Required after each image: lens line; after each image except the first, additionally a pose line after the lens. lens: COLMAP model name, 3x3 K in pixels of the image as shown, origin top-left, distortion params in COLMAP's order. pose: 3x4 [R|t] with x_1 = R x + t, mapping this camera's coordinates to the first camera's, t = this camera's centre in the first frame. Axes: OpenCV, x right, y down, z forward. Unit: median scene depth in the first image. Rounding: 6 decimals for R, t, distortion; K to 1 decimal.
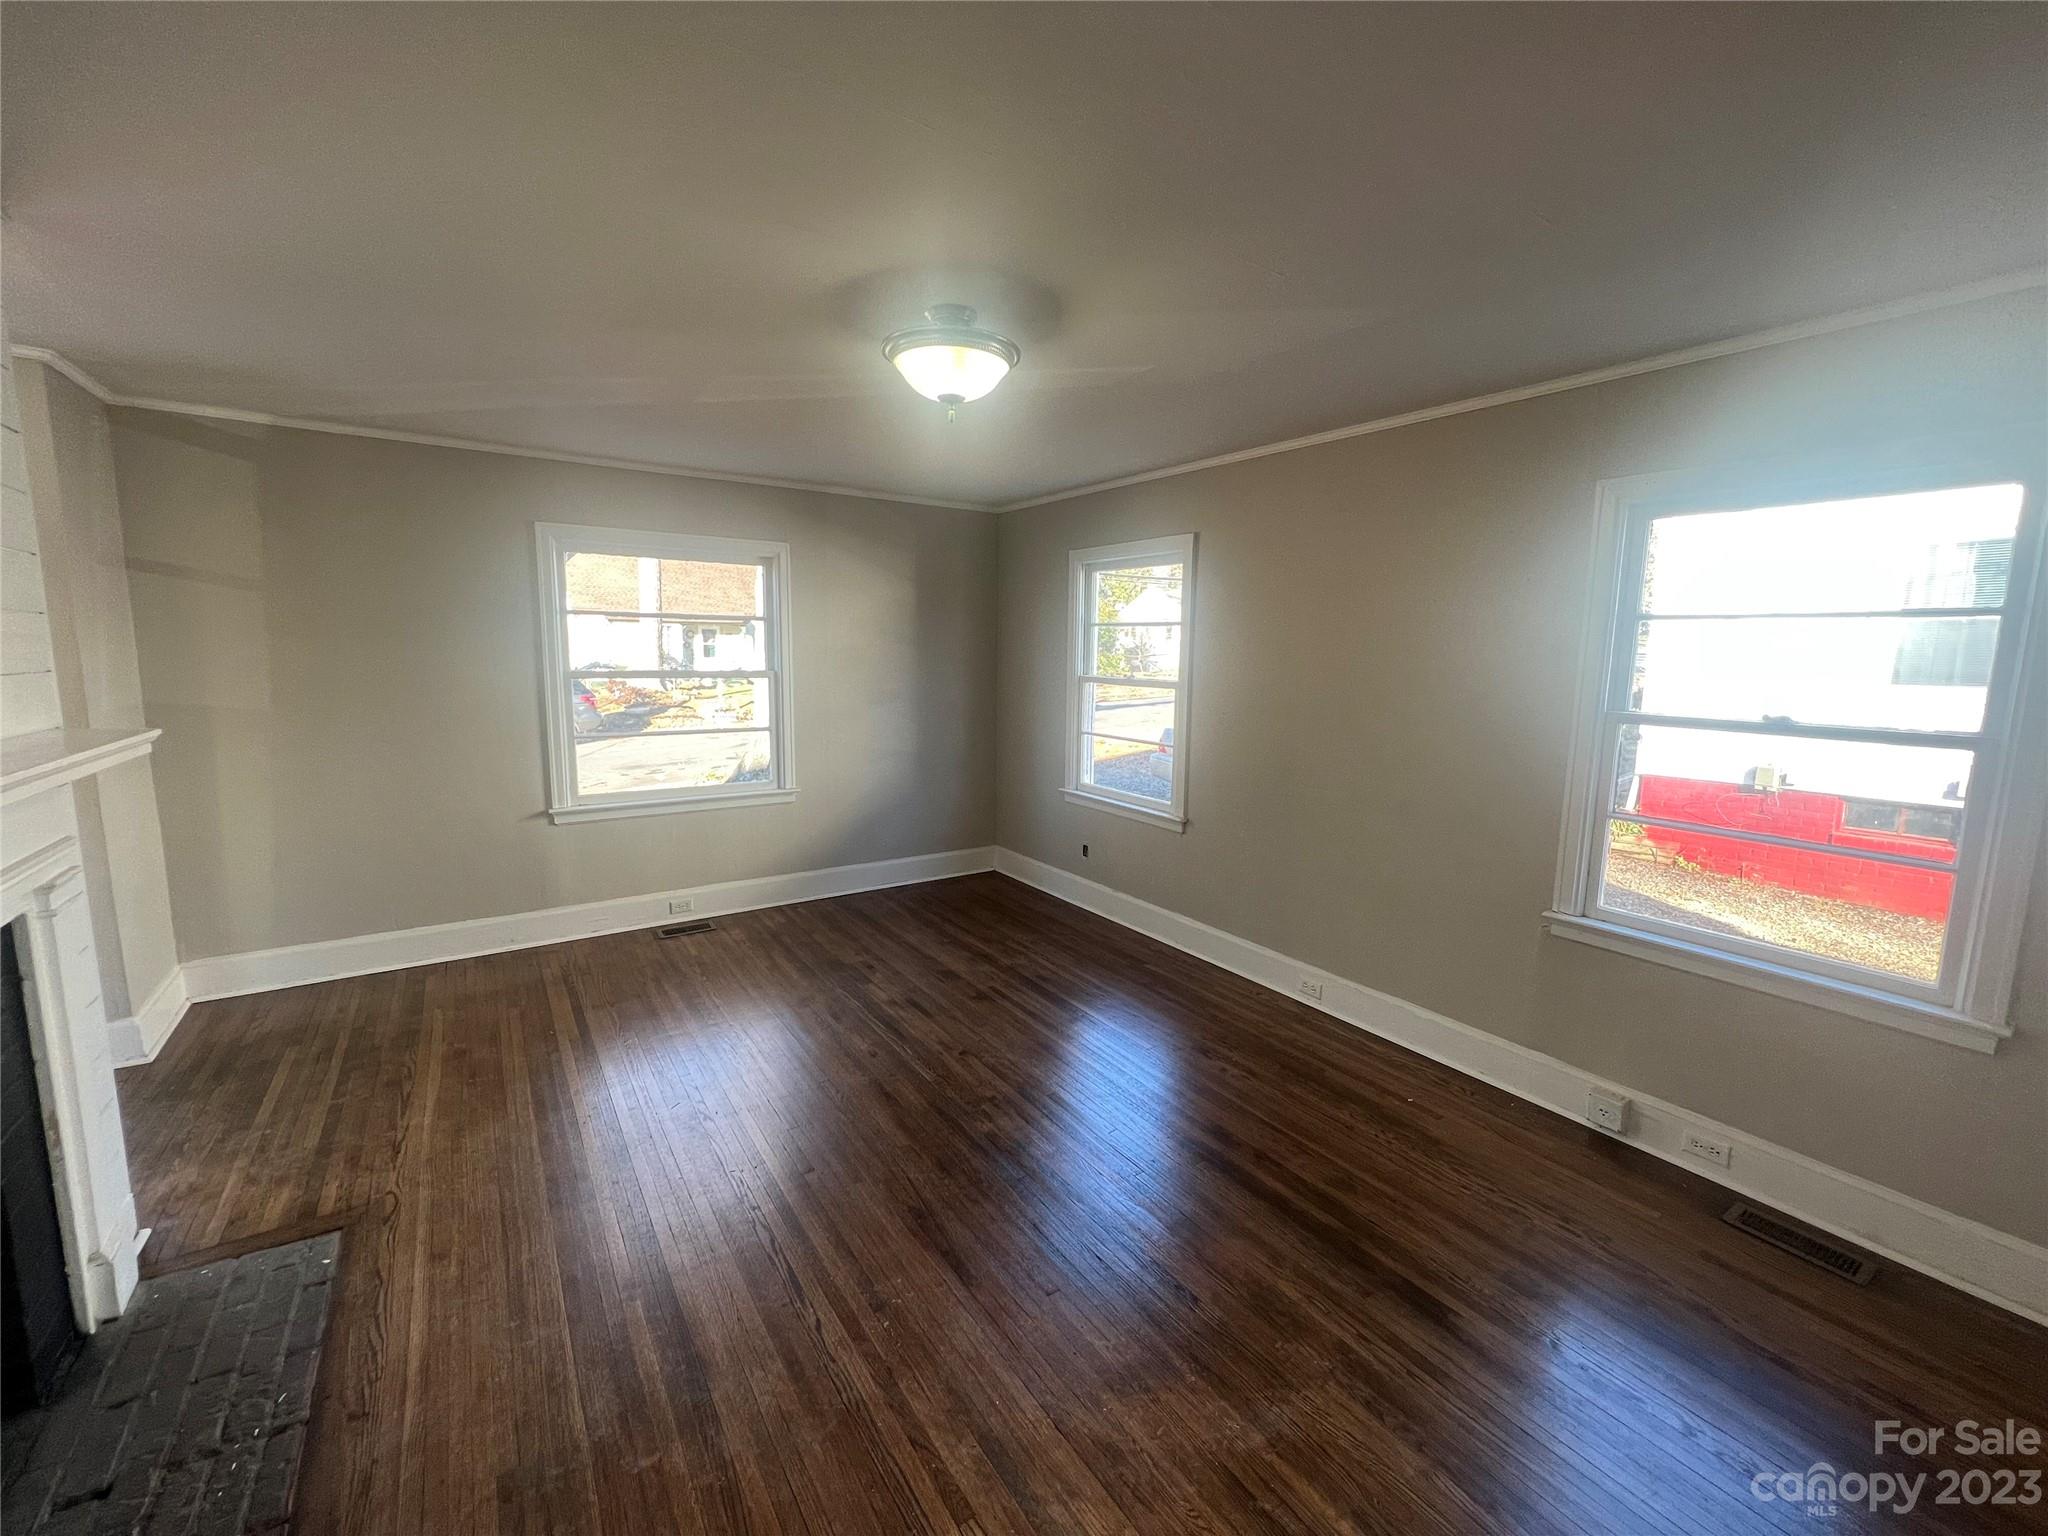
lens RADIAL K [[824.6, 0, 1016.5], [0, 824.6, 758.2], [0, 0, 1]] dist [0.000700, 0.000218]
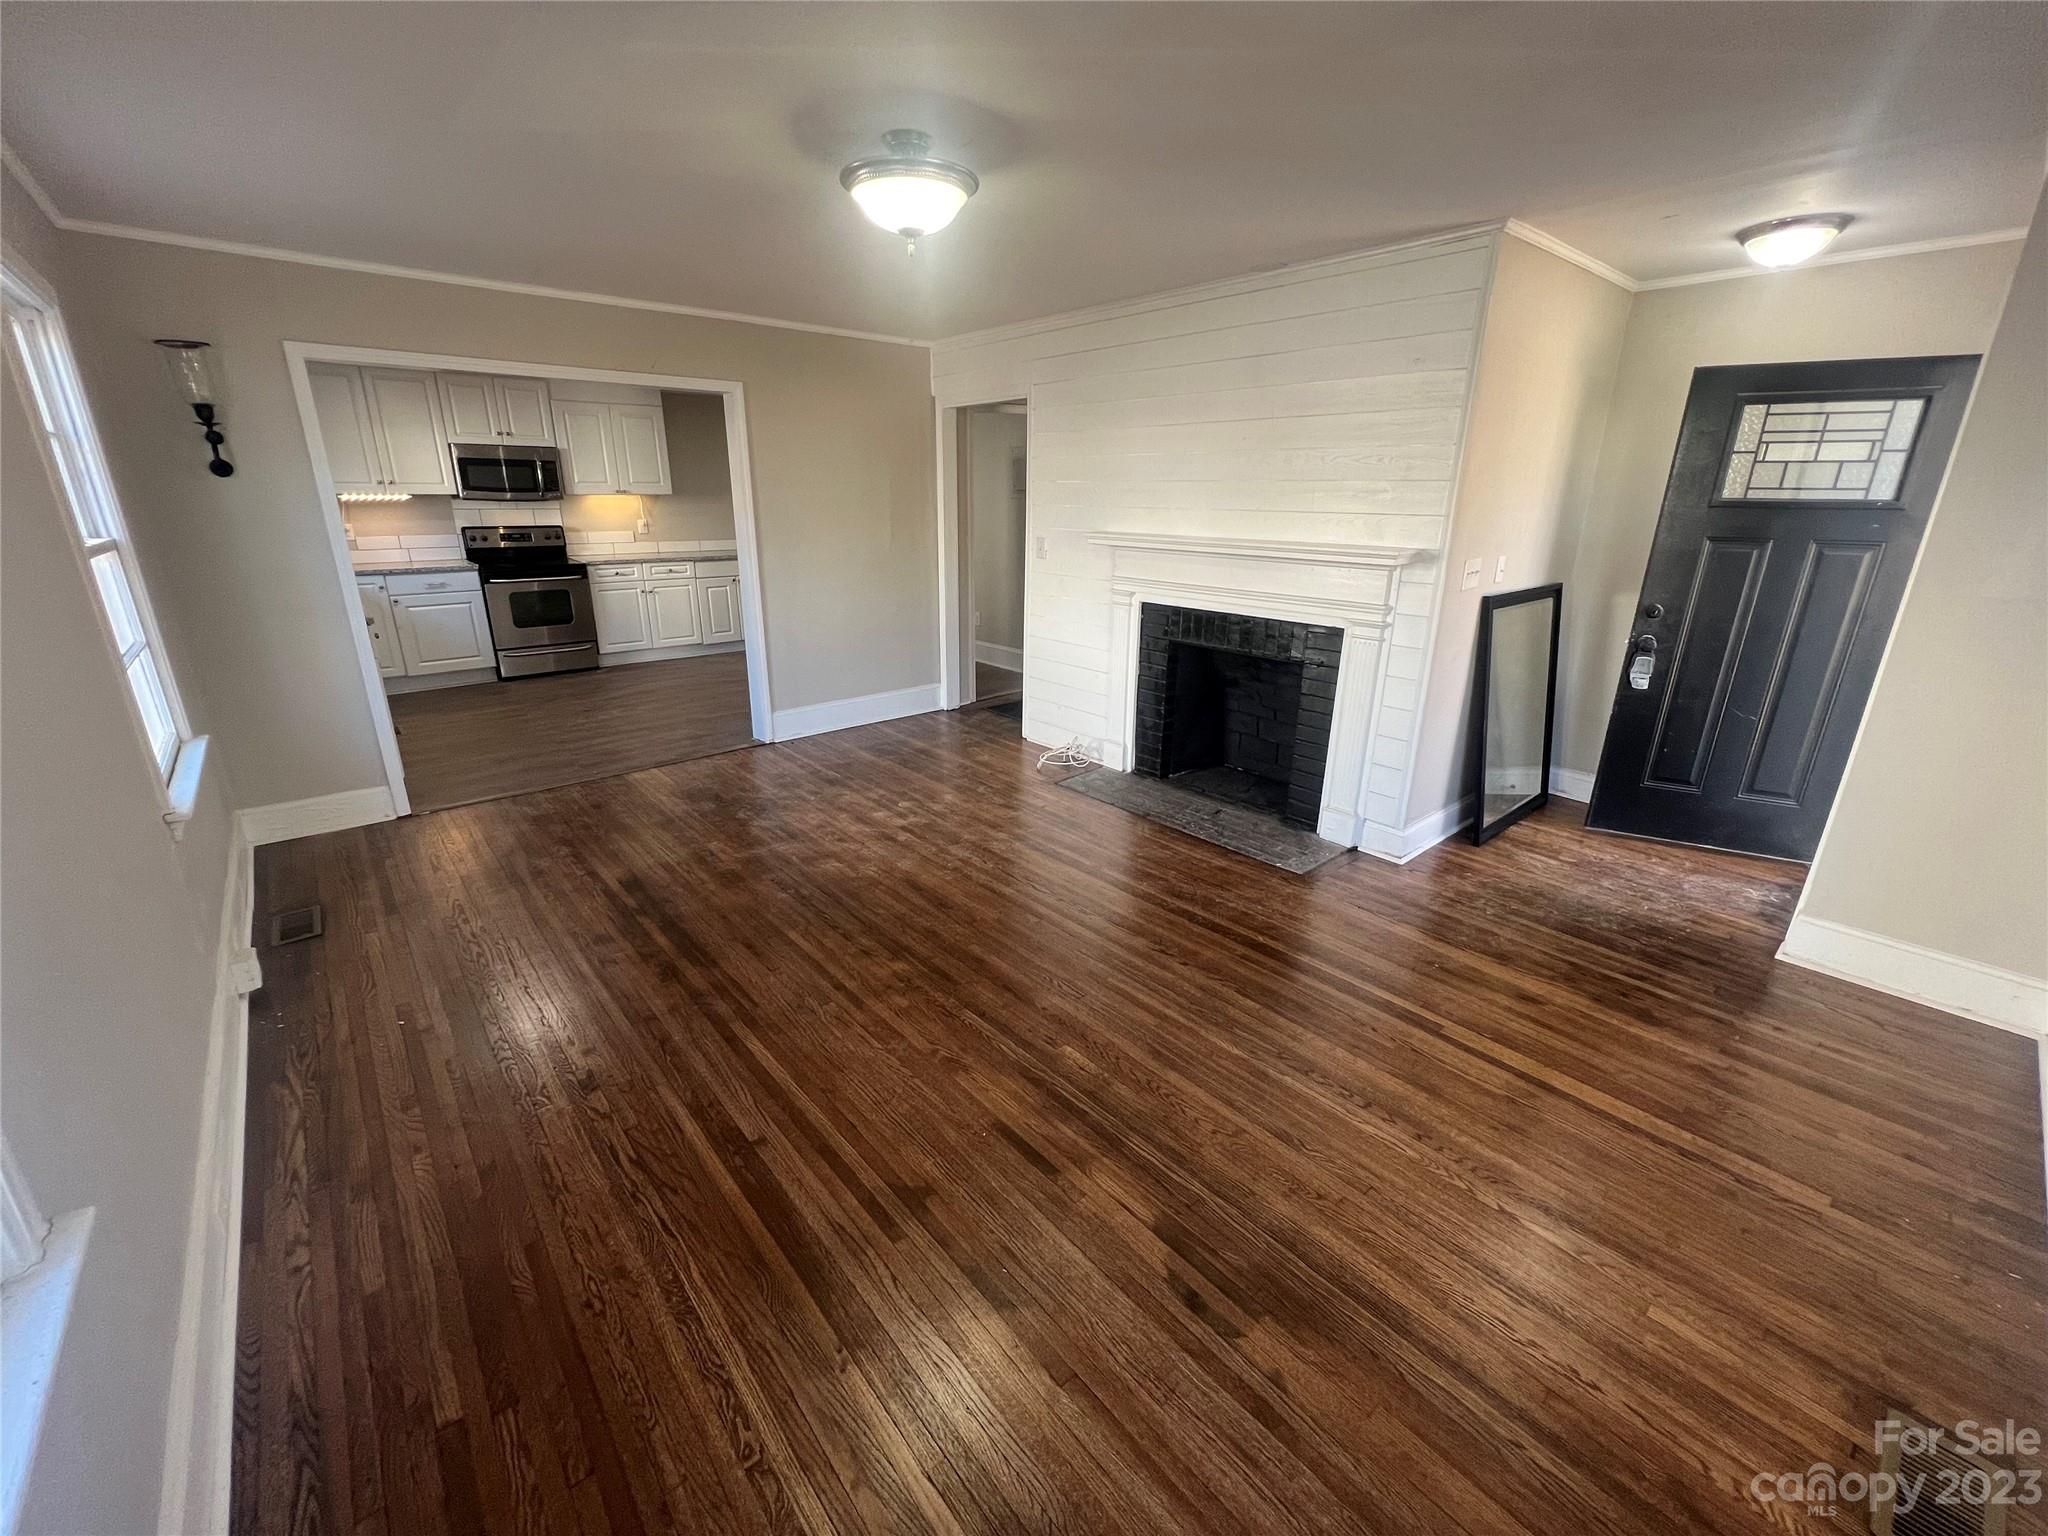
lens RADIAL K [[824.6, 0, 1016.5], [0, 824.6, 758.2], [0, 0, 1]] dist [0.000700, 0.000218]
pose [[-0.993065, 0.015595, -0.116529, -0.060372], [-0.036081, 0.902905, 0.428323, -0.216776], [0.111894, 0.429557, -0.896081, 1.637742]]
